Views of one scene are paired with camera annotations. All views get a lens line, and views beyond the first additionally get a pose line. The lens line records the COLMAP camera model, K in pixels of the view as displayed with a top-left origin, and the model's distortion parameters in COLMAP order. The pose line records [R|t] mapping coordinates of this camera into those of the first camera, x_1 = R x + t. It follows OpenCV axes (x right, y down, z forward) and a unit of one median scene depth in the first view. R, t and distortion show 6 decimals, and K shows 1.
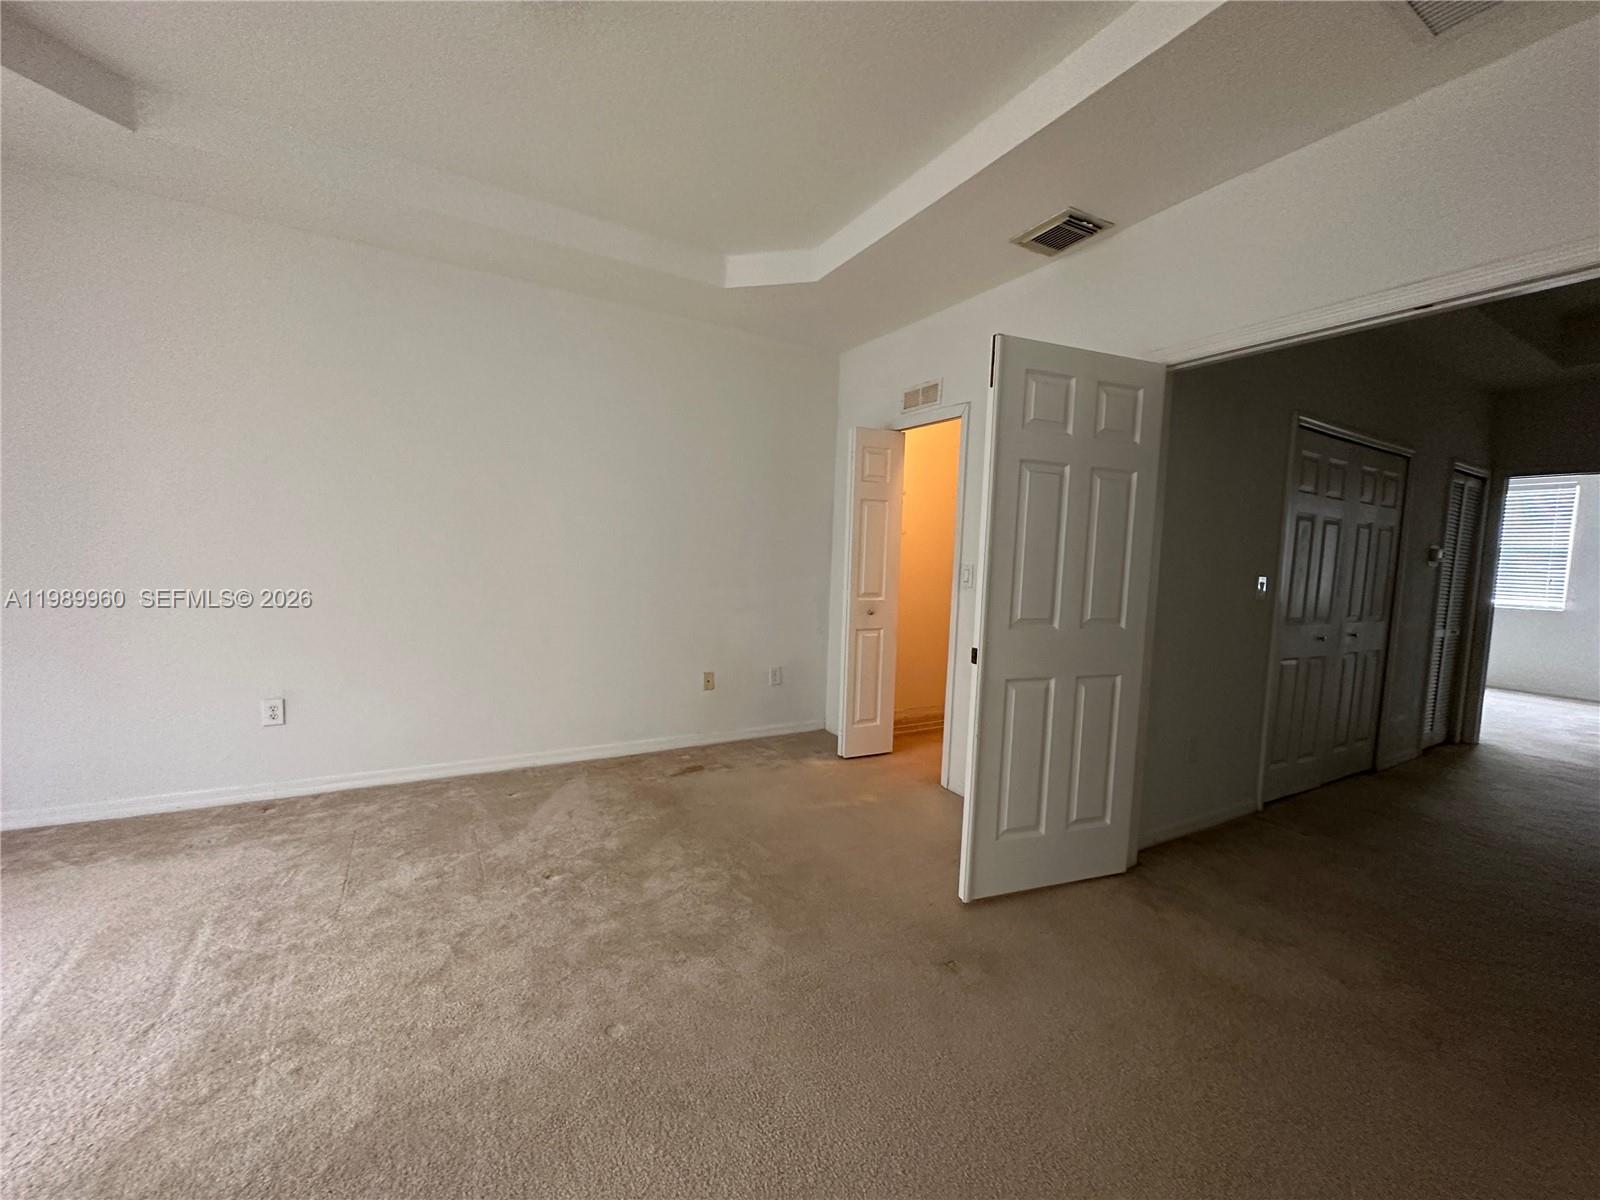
lens RADIAL K [[633.1, 0, 801.8], [0, 633.1, 604.4], [0, 0, 1]] dist [-0.005449, 0.000552]
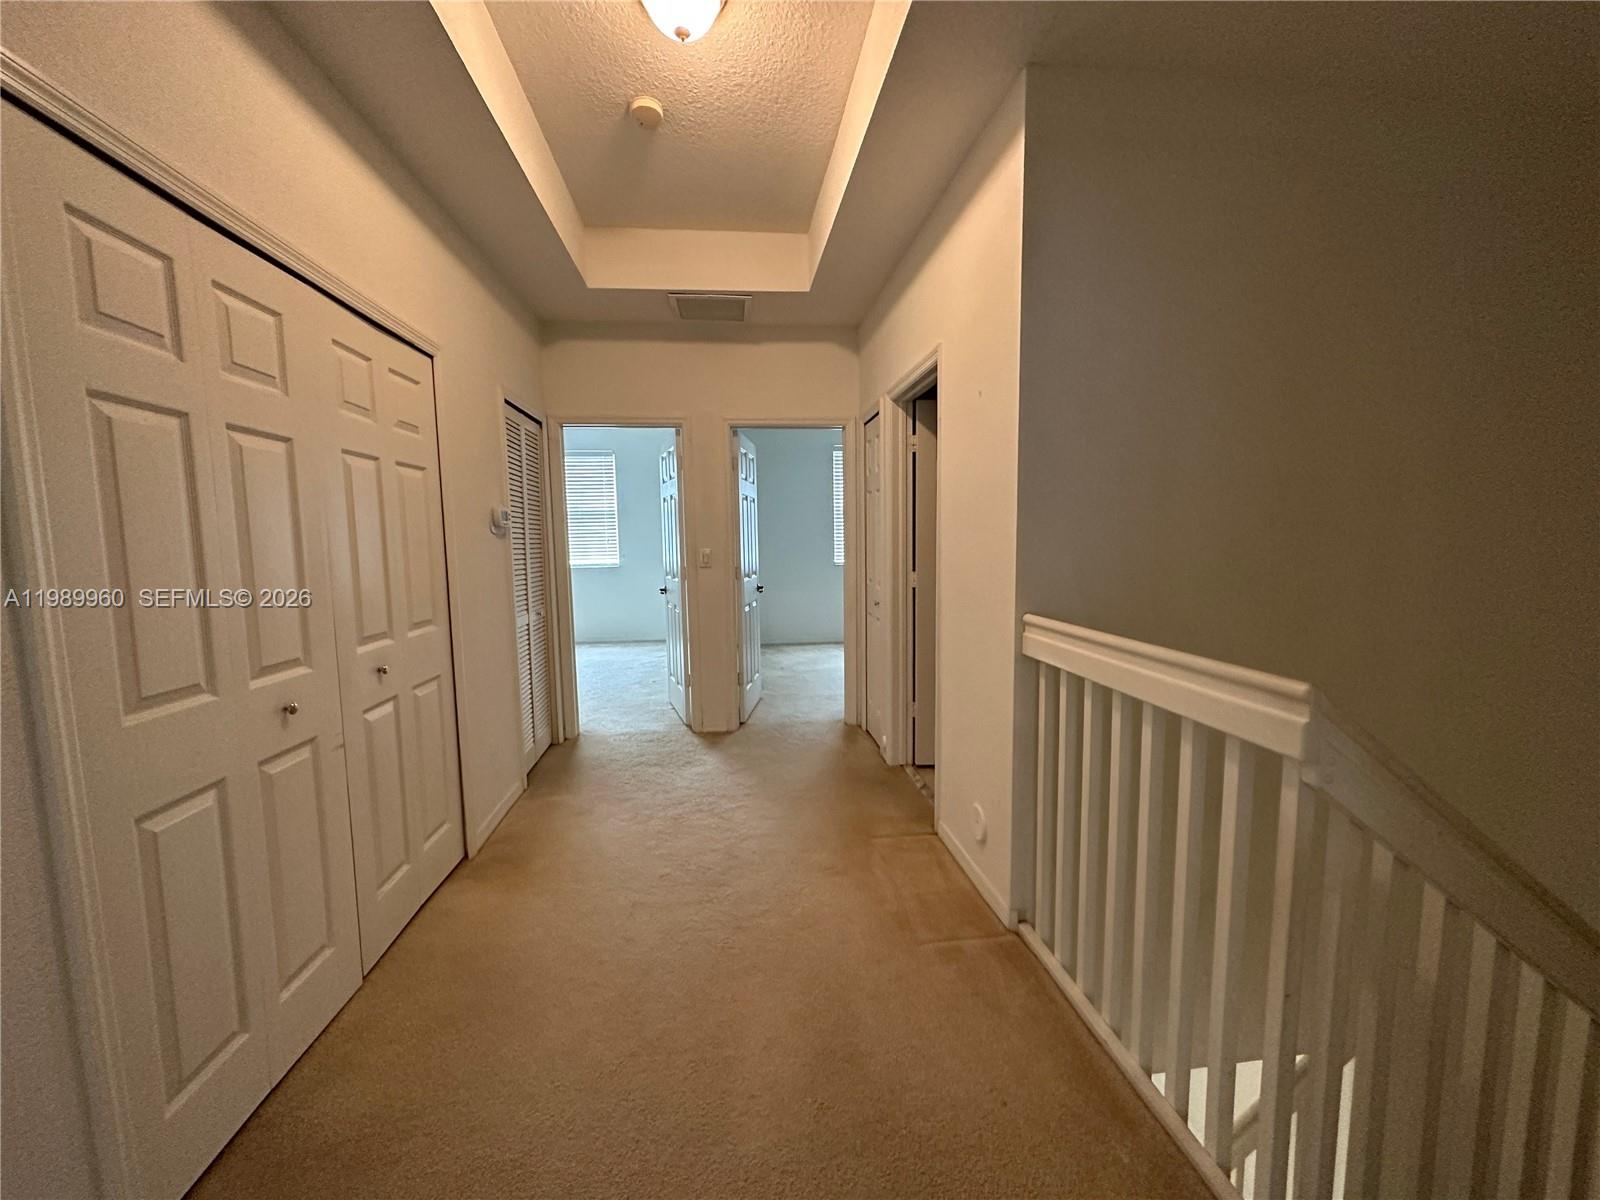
lens RADIAL K [[633.1, 0, 802.7], [0, 633.1, 597.7], [0, 0, 1]] dist [-0.005449, 0.000552]
pose [[0.370124, -0.132126, 0.919538, 0.447777], [0.091730, 0.990195, 0.105357, -0.024080], [-0.924442, 0.045354, 0.378615, 0.409689]]
